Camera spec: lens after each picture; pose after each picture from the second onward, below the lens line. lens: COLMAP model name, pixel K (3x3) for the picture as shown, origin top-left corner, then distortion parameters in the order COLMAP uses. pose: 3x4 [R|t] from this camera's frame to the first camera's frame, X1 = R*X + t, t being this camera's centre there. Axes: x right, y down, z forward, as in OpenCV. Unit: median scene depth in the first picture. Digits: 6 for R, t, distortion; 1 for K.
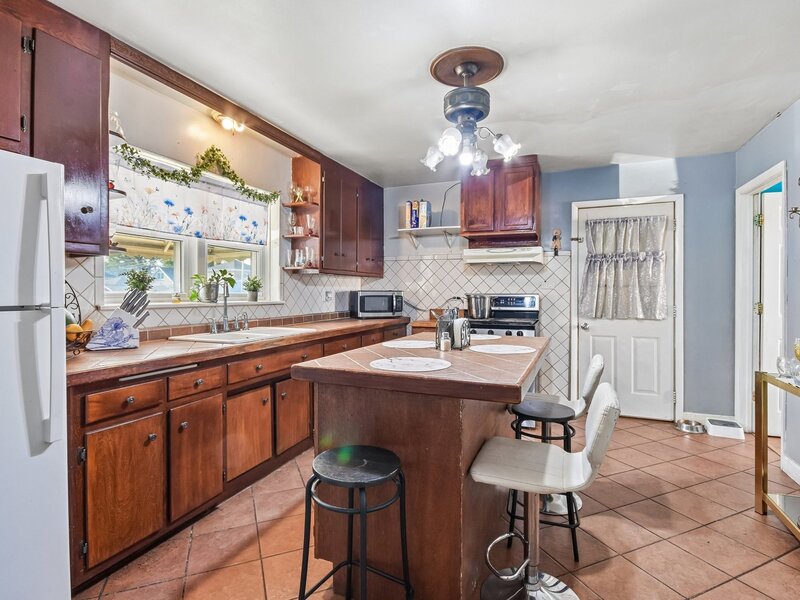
lens RADIAL K [[410.1, 0, 400.3], [0, 410.1, 297.7], [0, 0, 1]] dist [0.002326, 0.000046]
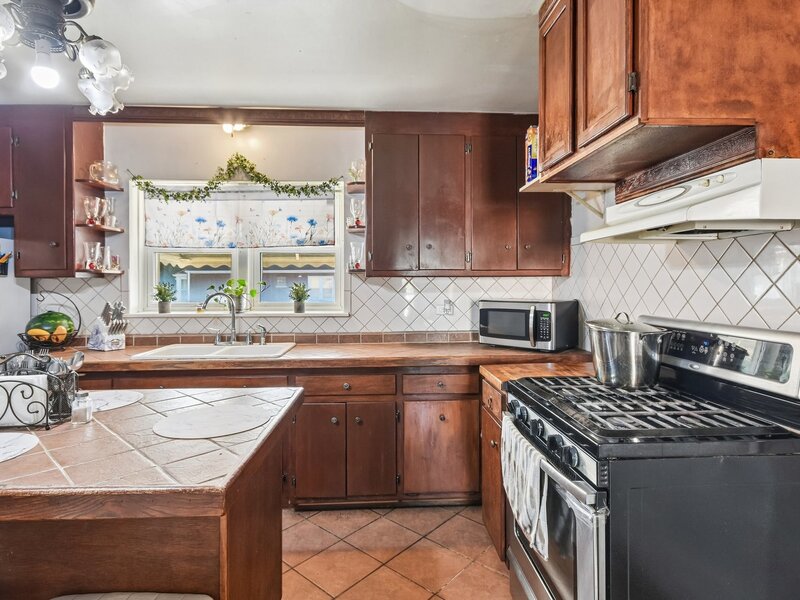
lens RADIAL K [[444.6, 0, 399.0], [0, 444.6, 292.4], [0, 0, 1]] dist [-0.003397, 0.000184]
pose [[0.442153, 0.014224, -0.896827, 0.569107], [-0.007736, 0.999898, 0.012045, -0.045885], [0.896906, 0.001612, 0.442218, 0.750507]]
